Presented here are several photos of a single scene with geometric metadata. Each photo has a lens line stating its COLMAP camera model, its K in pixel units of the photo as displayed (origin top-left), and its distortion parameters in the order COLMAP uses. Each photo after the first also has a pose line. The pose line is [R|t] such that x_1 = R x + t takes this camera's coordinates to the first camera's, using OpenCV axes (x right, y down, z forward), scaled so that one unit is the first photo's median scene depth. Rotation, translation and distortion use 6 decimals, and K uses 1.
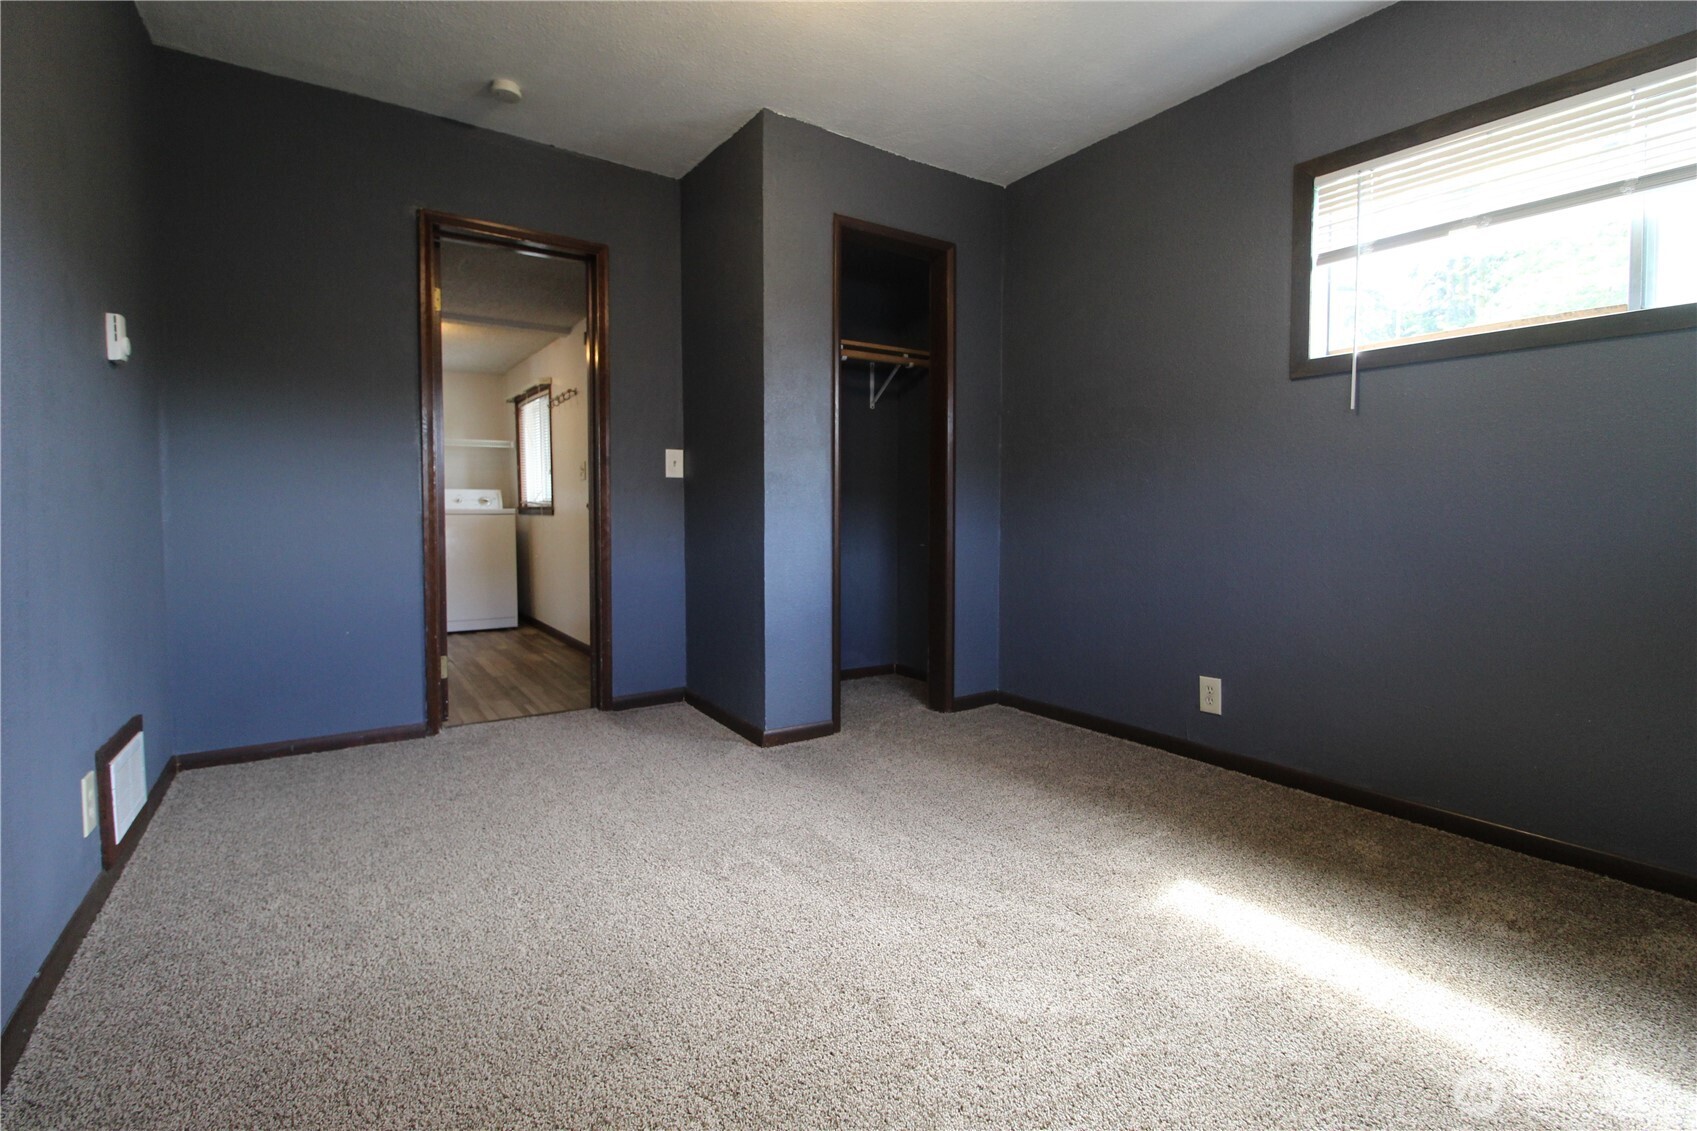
lens RADIAL K [[786.8, 0, 858.5], [0, 786.8, 551.0], [0, 0, 1]] dist [0.002122, -0.015511]
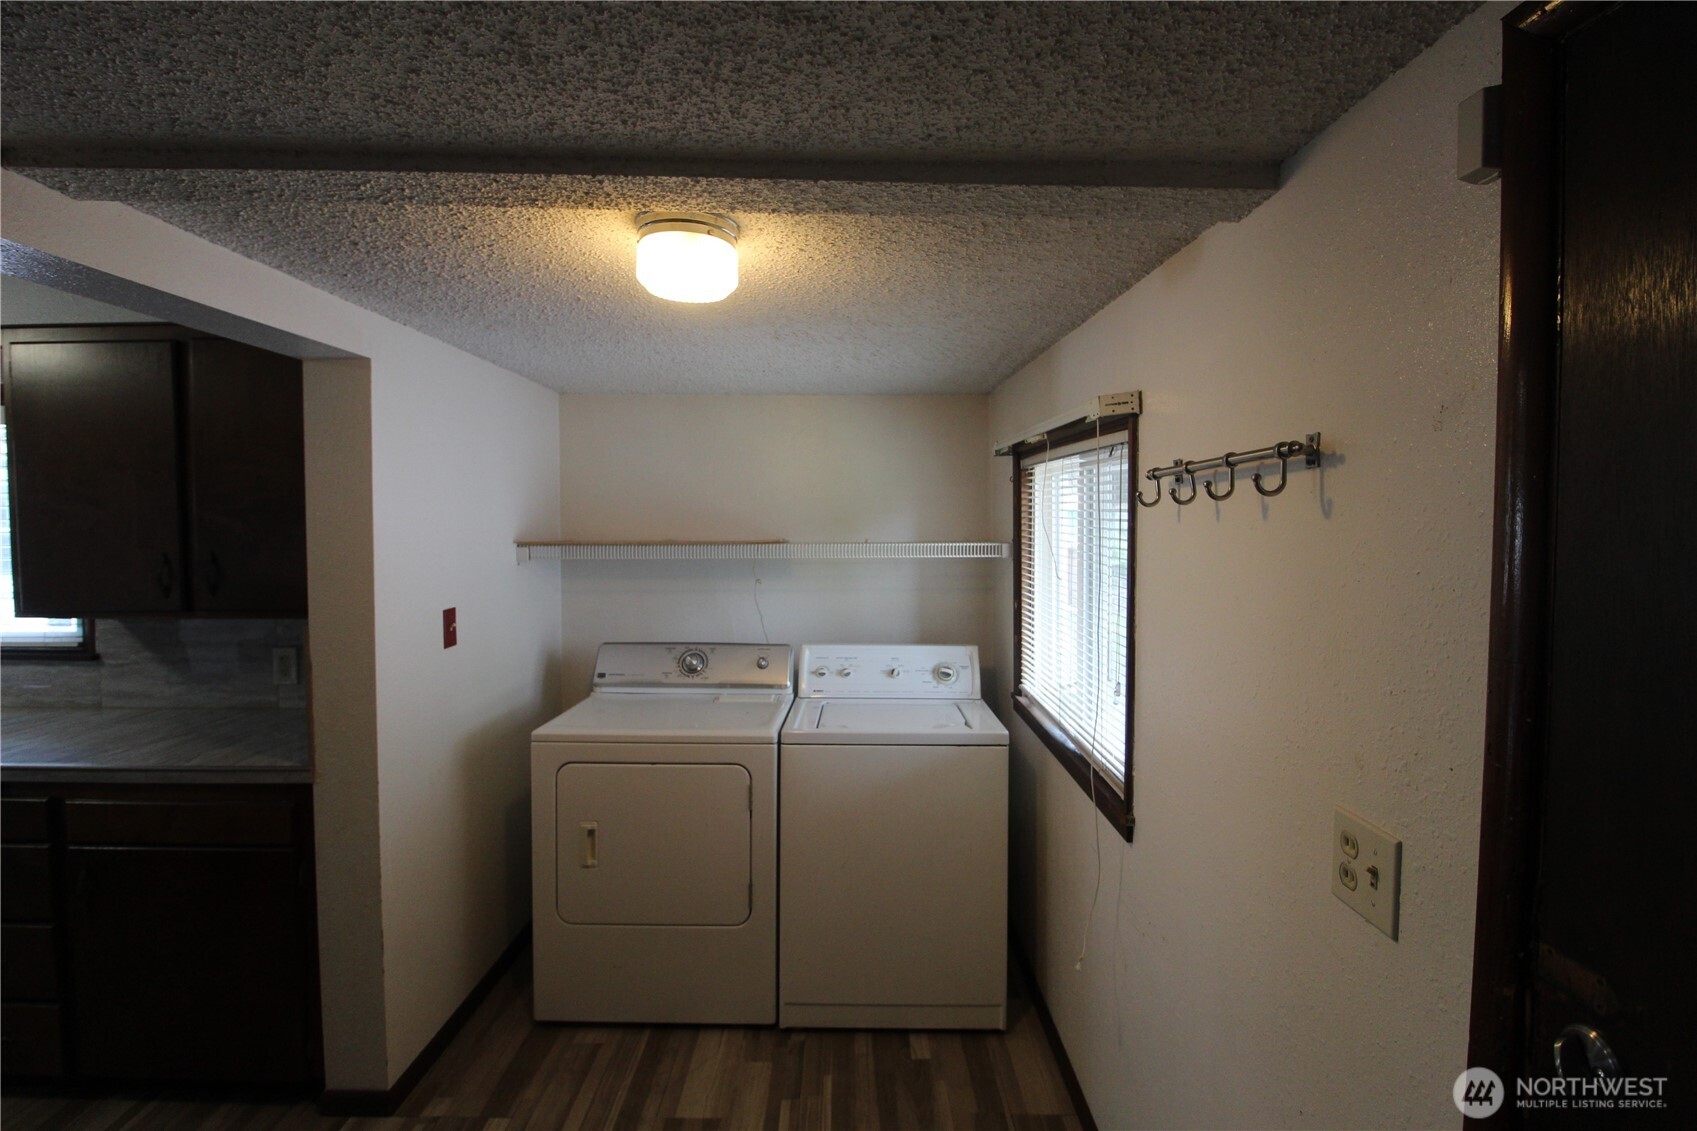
lens RADIAL K [[786.8, 0, 858.5], [0, 786.8, 551.0], [0, 0, 1]] dist [0.002122, -0.015511]
pose [[0.834404, 0.024003, -0.550630, -0.276912], [-0.028037, 0.999606, 0.001088, -0.138658], [0.550439, 0.014530, 0.834749, 0.611254]]
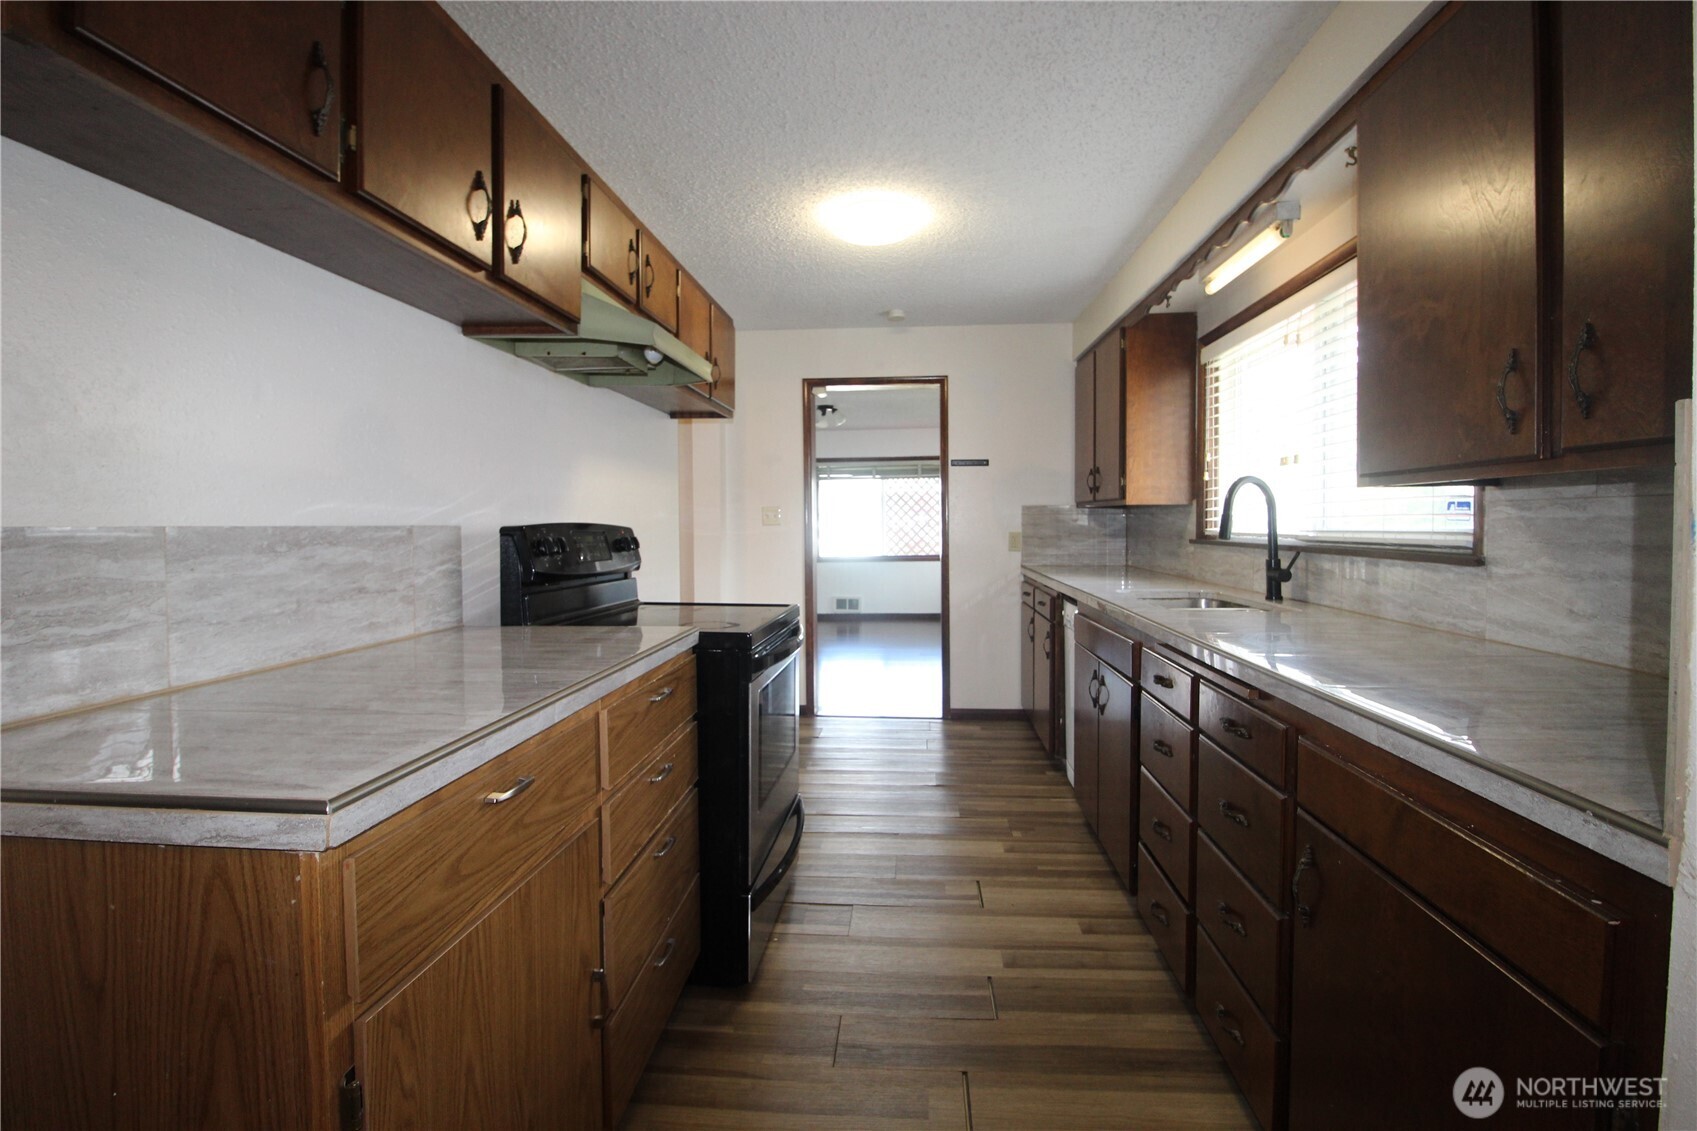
lens RADIAL K [[786.8, 0, 858.5], [0, 786.8, 551.0], [0, 0, 1]] dist [0.002122, -0.015511]
pose [[-0.620911, 0.034718, -0.783112, -0.491791], [-0.029709, 0.997259, 0.067767, -0.085680], [0.783318, 0.065343, -0.618177, 0.733634]]
